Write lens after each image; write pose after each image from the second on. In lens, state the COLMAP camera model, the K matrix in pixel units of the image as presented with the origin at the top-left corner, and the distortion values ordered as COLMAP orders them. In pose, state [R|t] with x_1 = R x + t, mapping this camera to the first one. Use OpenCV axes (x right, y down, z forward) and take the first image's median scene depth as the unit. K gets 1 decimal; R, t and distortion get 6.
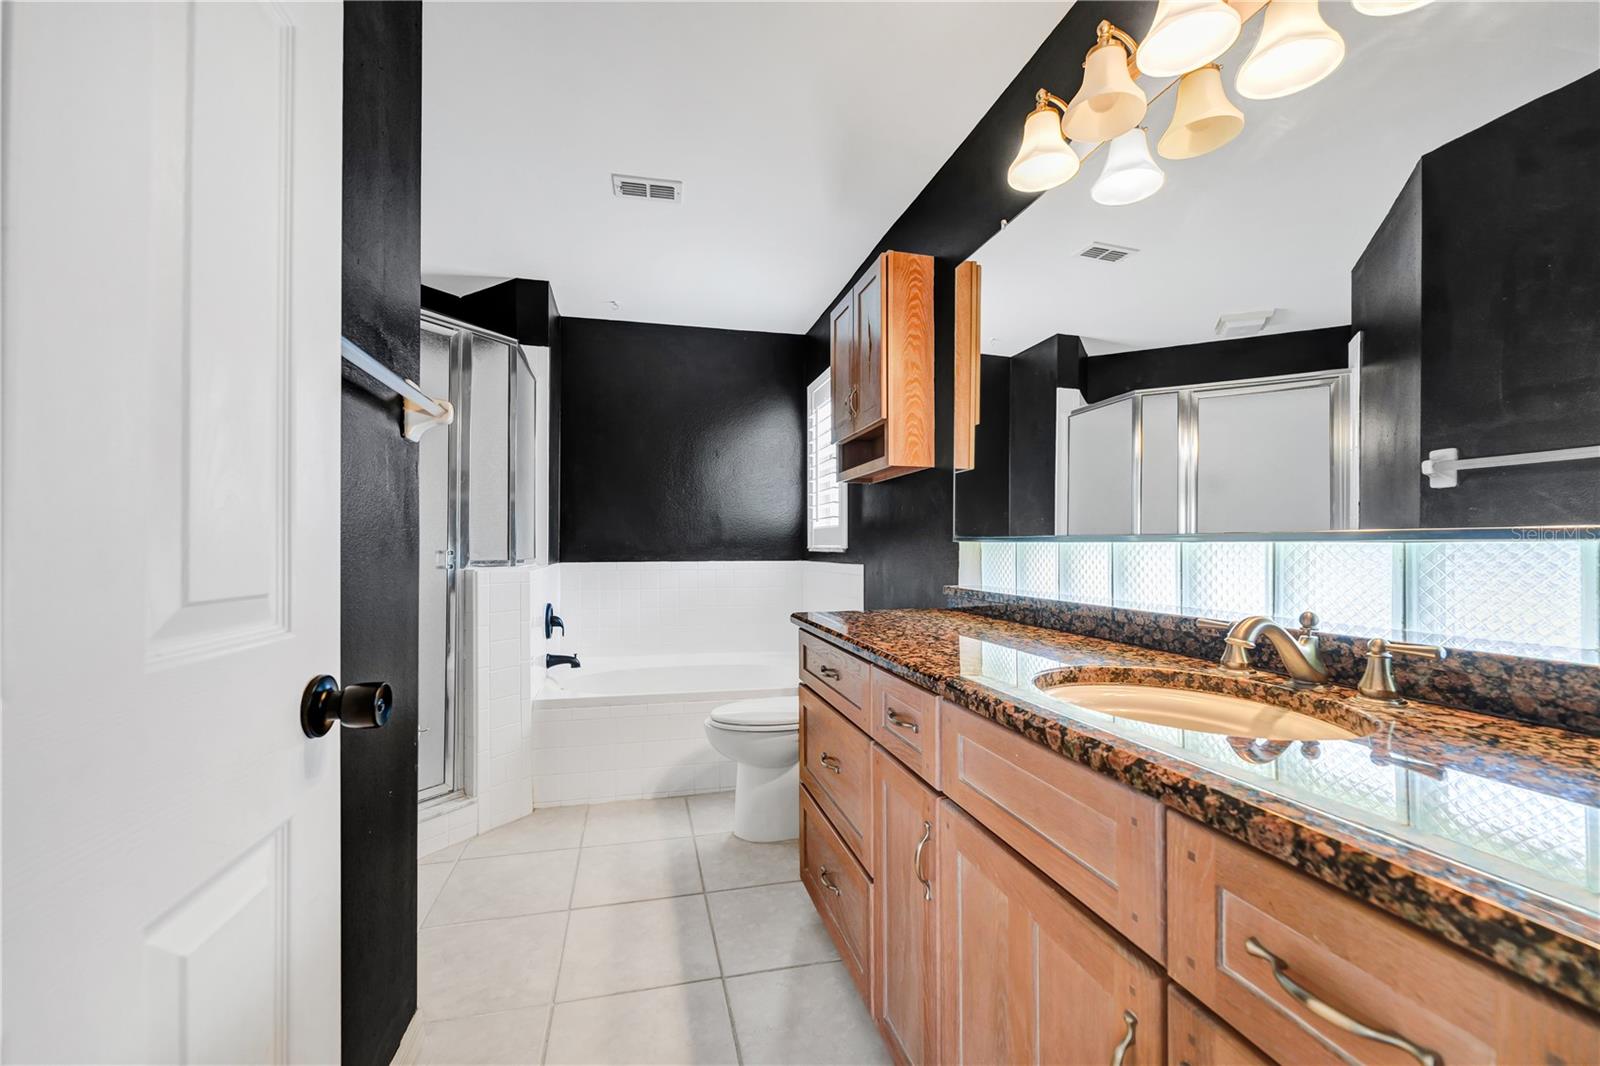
lens RADIAL K [[655.5, 0, 795.0], [0, 655.5, 543.4], [0, 0, 1]] dist [-0.001888, -0.001232]
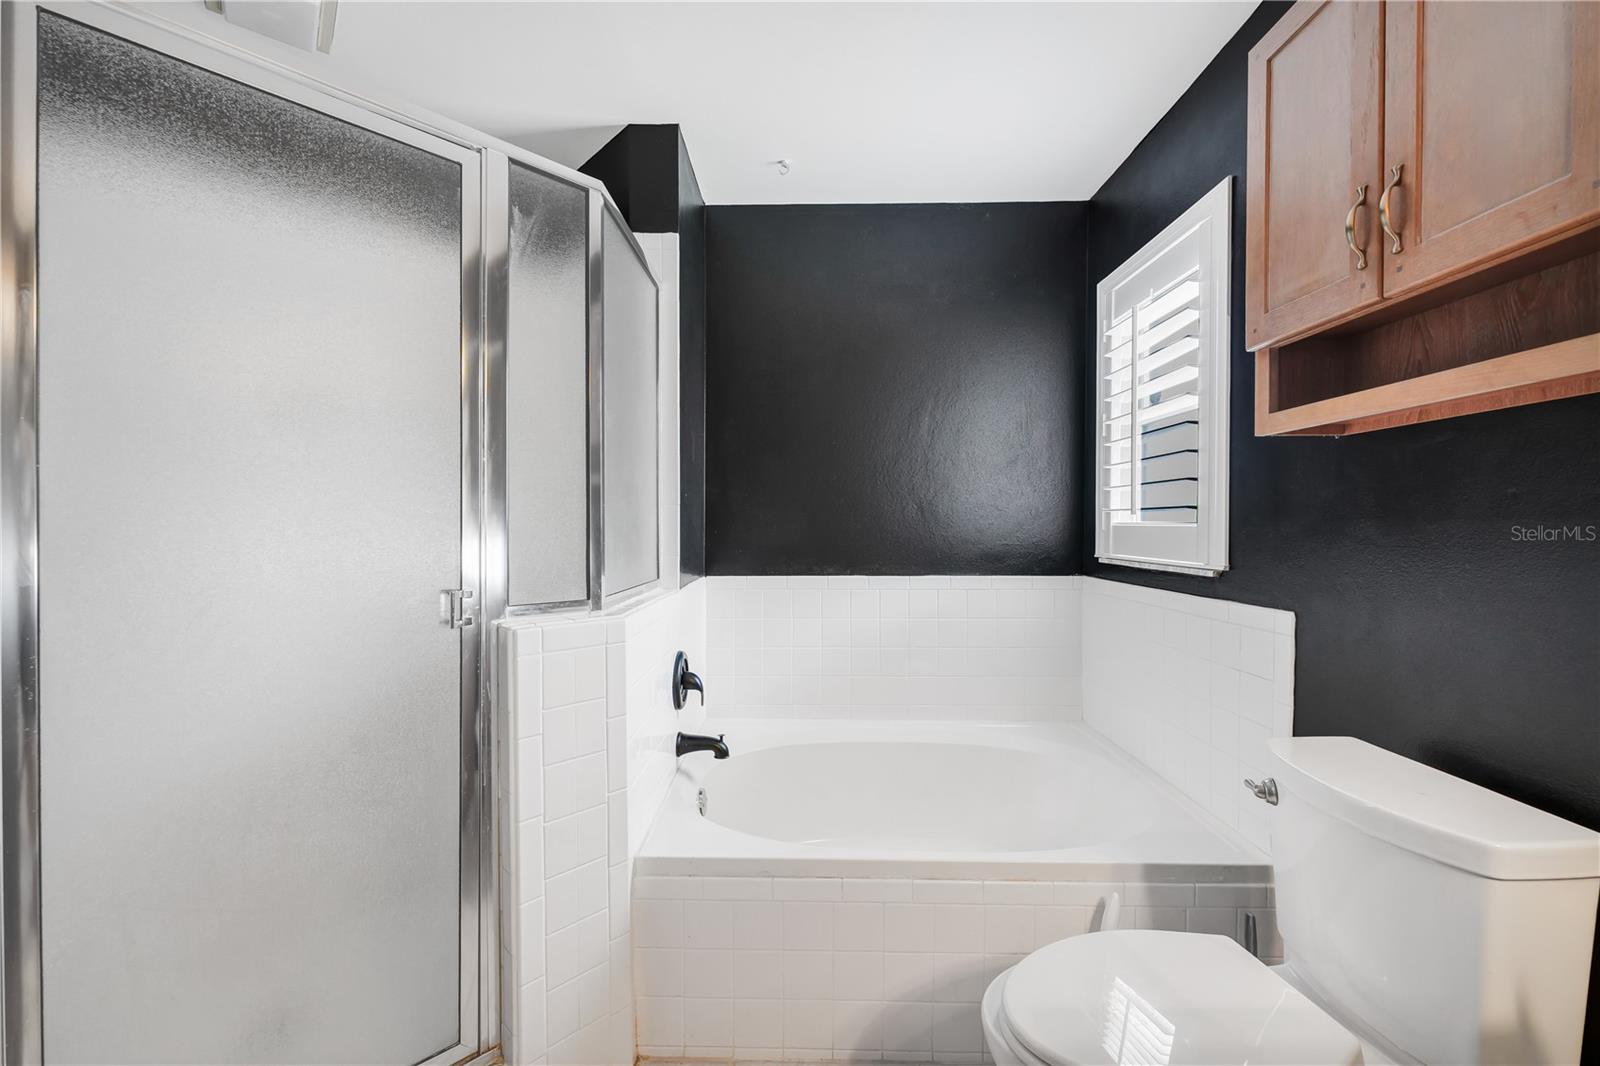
lens RADIAL K [[655.5, 0, 799.1], [0, 655.5, 530.6], [0, 0, 1]] dist [-0.001888, -0.001232]
pose [[0.967052, 0.000610, -0.254577, -0.110003], [0.002662, 0.999918, 0.012508, -0.029778], [0.254564, -0.012774, 0.966972, 0.431958]]
